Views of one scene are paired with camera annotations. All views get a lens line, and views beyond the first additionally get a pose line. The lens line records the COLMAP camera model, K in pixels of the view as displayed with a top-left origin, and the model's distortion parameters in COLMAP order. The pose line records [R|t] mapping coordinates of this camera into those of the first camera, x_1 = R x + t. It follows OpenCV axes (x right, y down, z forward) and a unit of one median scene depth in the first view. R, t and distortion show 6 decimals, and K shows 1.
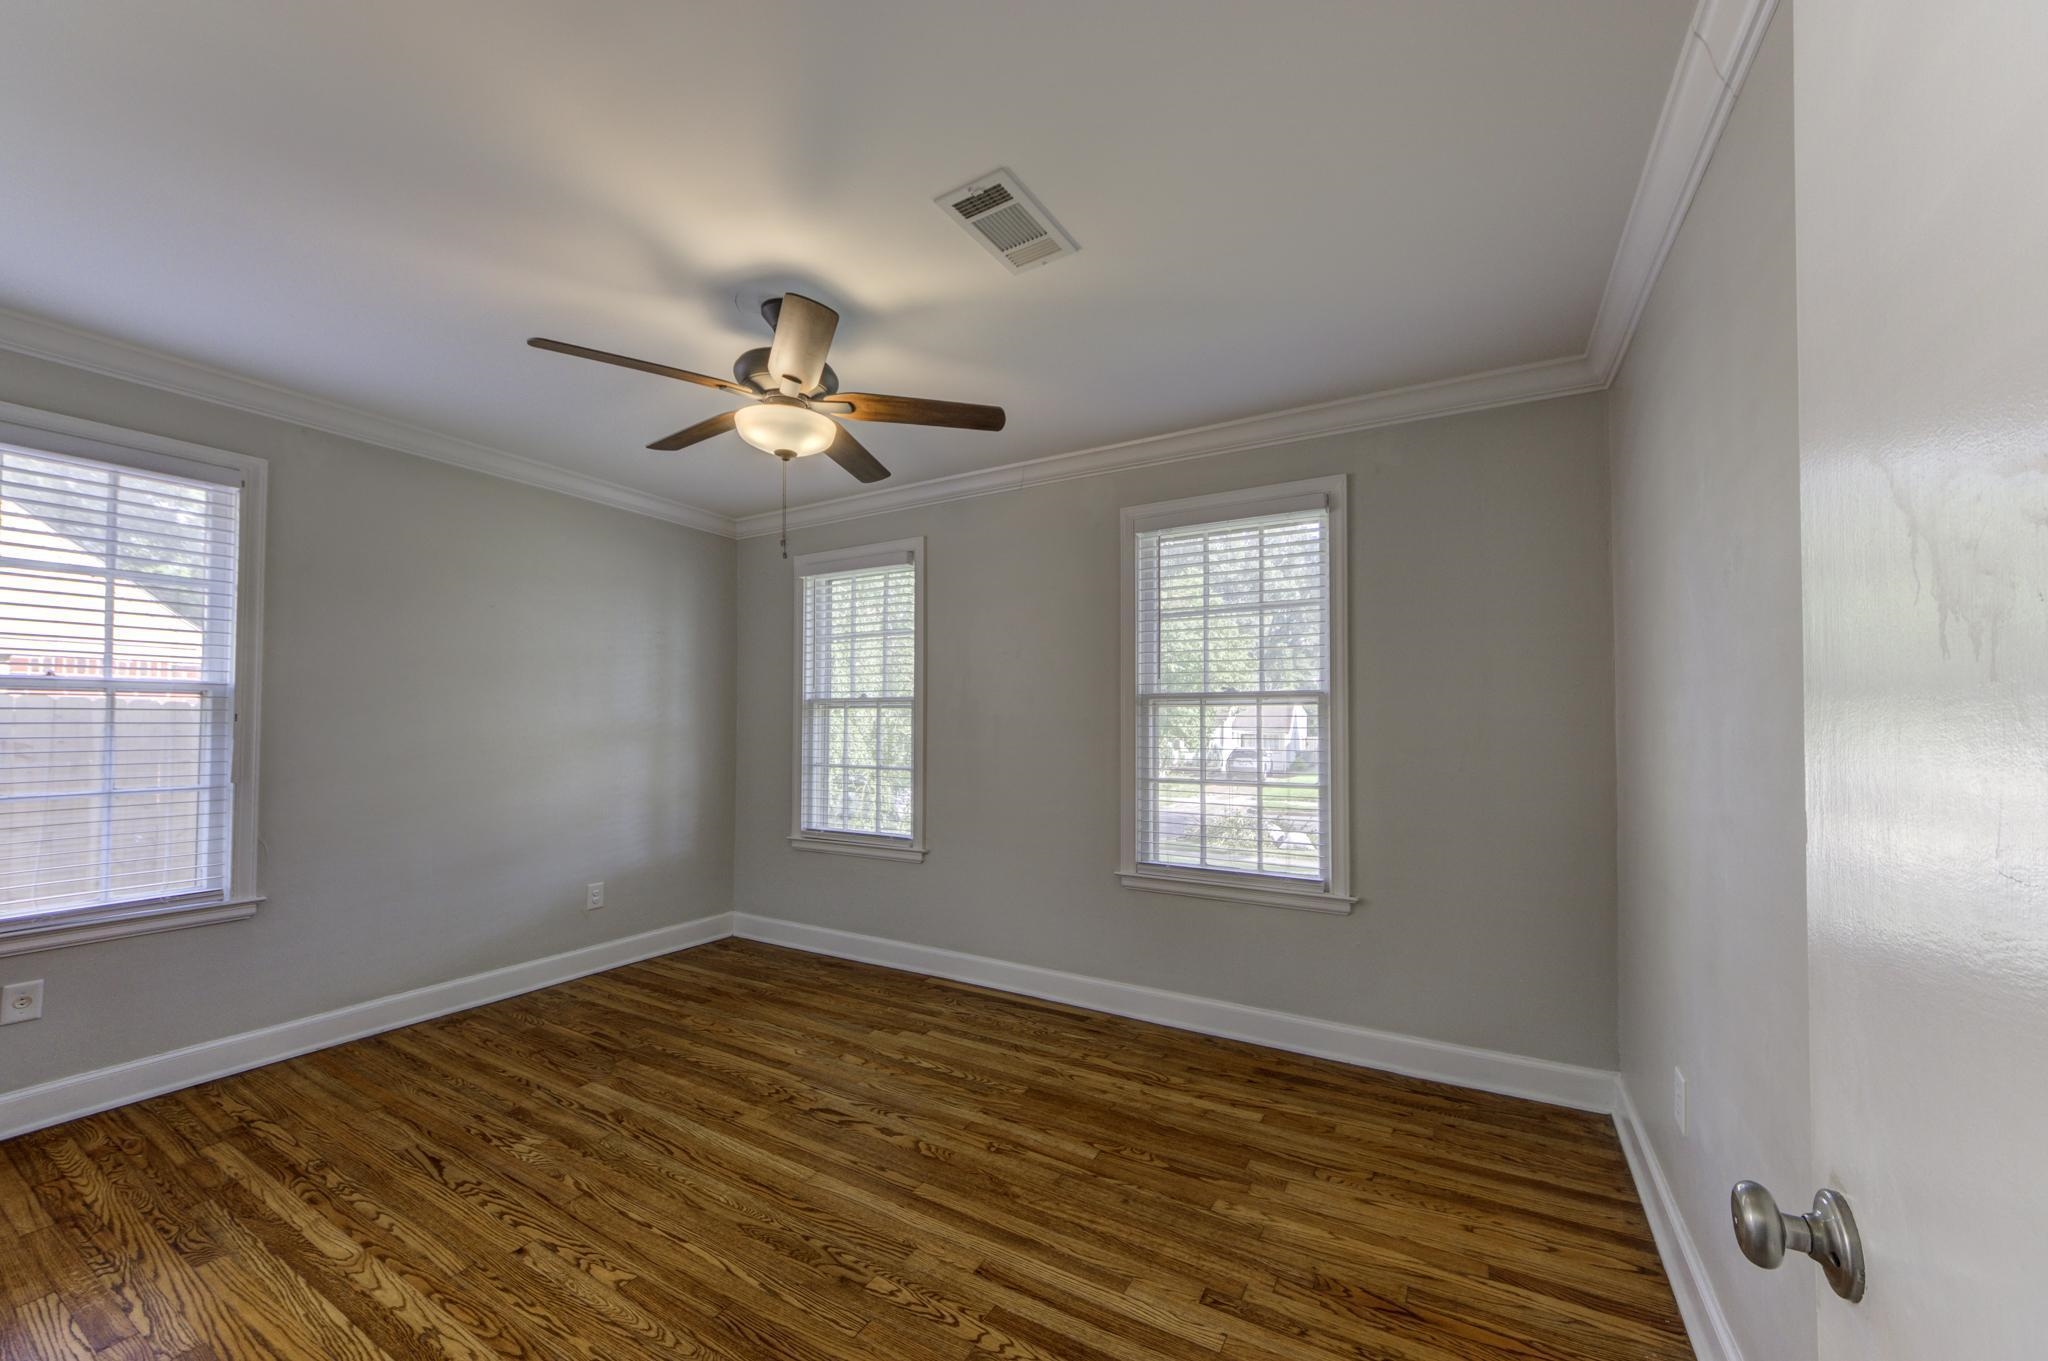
lens RADIAL K [[790.3, 0, 1030.2], [0, 790.3, 686.9], [0, 0, 1]] dist [0.000360, -0.000191]
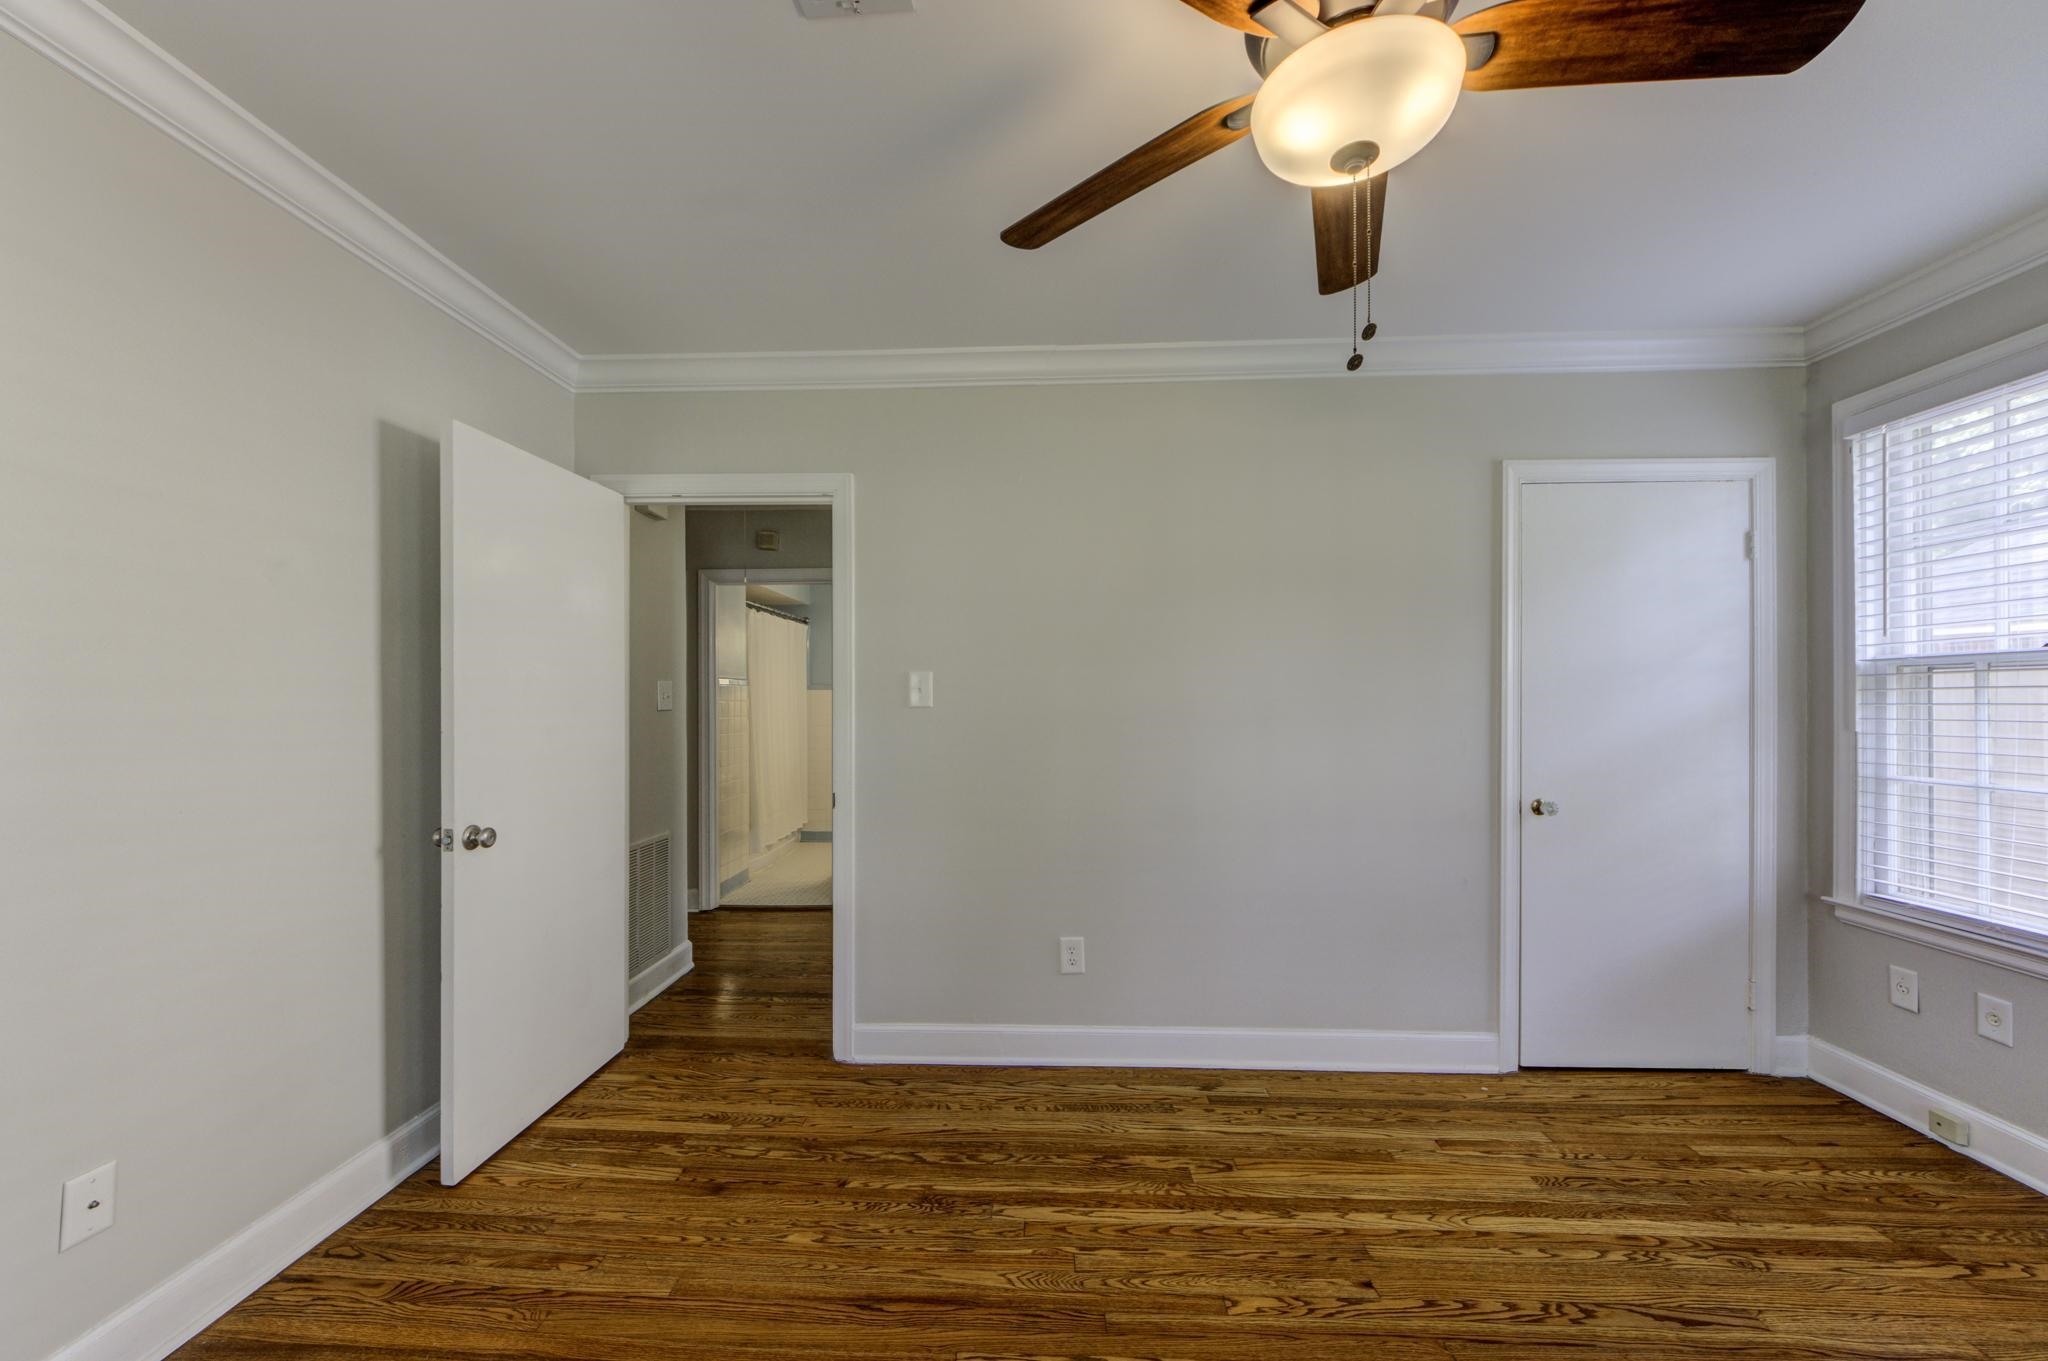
lens RADIAL K [[790.3, 0, 1030.2], [0, 790.3, 686.9], [0, 0, 1]] dist [0.000360, -0.000191]
pose [[-0.863792, -0.002150, -0.503844, 0.140678], [0.014755, 0.999454, -0.029561, 0.036813], [0.503633, -0.032969, -0.863289, 1.452076]]
